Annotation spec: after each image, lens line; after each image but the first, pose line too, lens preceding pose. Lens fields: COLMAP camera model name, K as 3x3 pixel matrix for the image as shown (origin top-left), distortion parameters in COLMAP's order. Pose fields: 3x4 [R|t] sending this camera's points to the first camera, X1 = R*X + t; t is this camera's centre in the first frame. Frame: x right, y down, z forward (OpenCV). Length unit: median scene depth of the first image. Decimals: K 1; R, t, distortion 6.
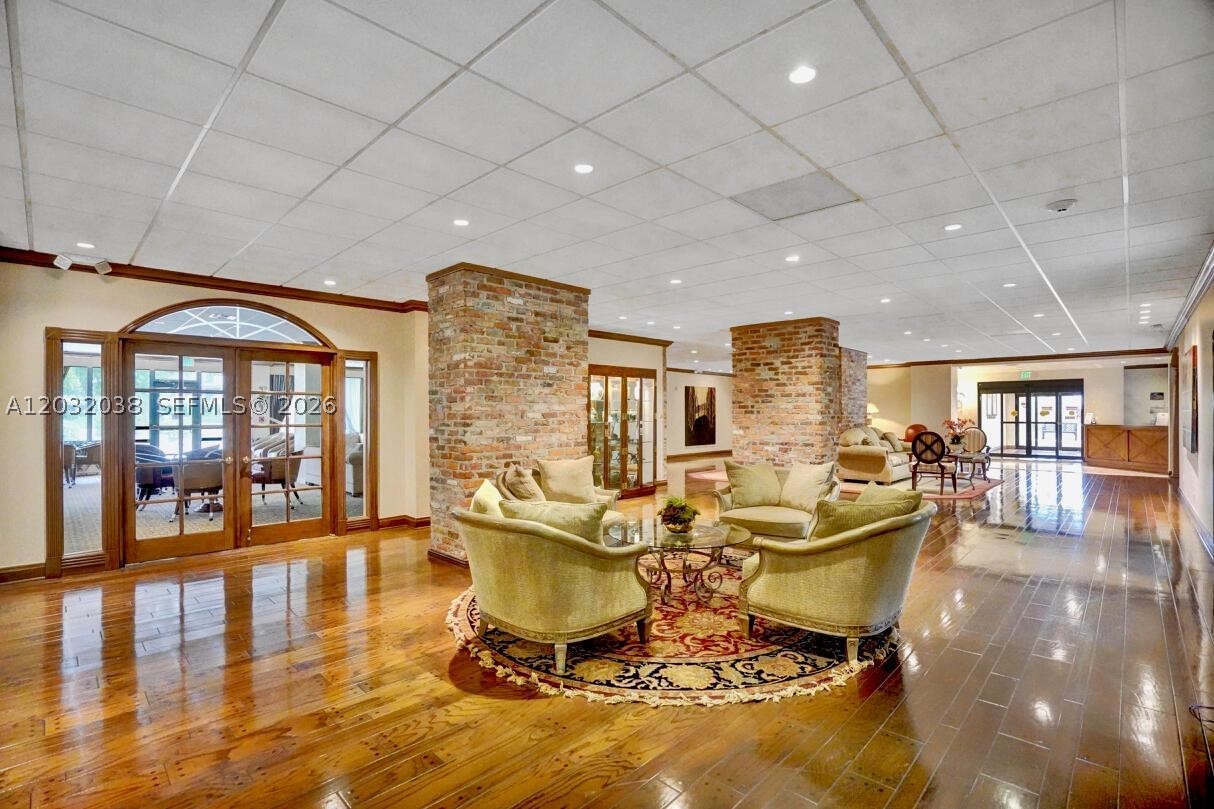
lens RADIAL K [[550.3, 0, 608.5], [0, 550.3, 409.5], [0, 0, 1]] dist [-0.000845, -0.000046]
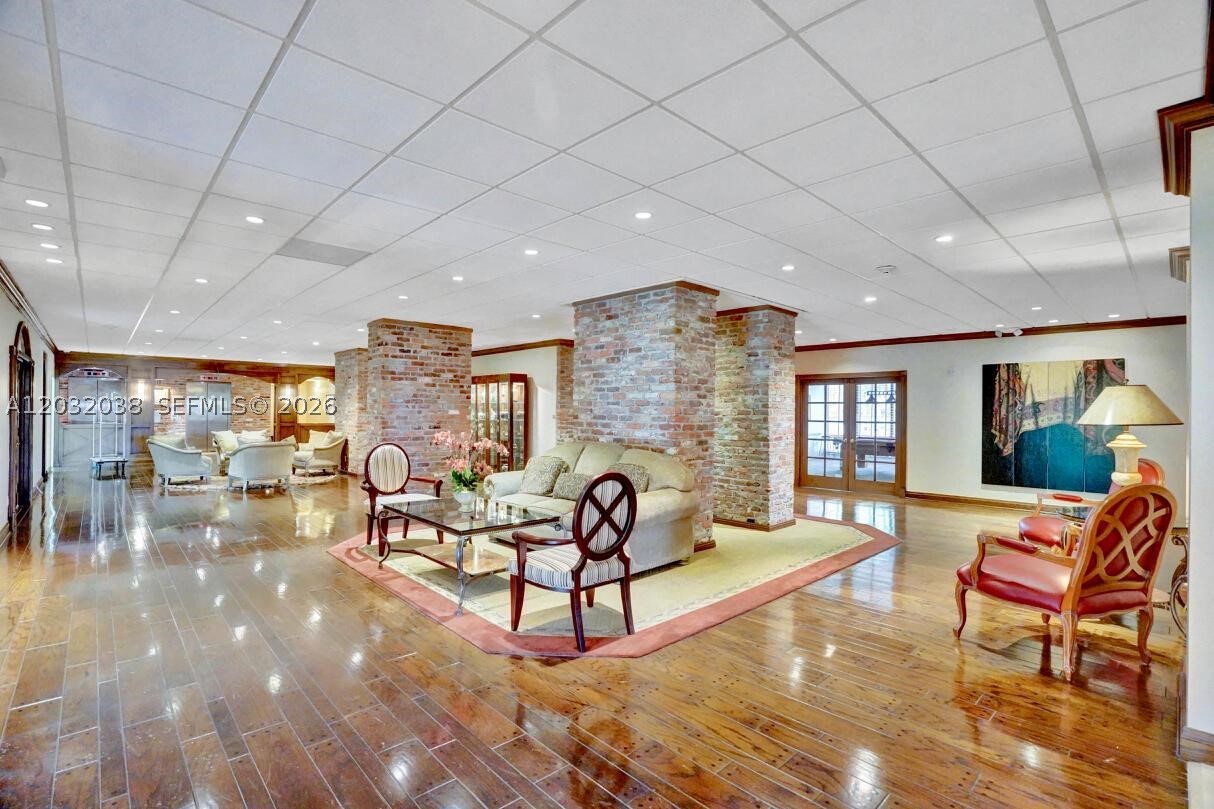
lens RADIAL K [[550.3, 0, 608.5], [0, 550.3, 406.9], [0, 0, 1]] dist [-0.000845, -0.000046]
pose [[-0.040994, -0.003429, -0.999154, 0.863093], [-0.002423, 0.999992, -0.003333, -0.001844], [0.999156, 0.002285, -0.041002, 0.897395]]
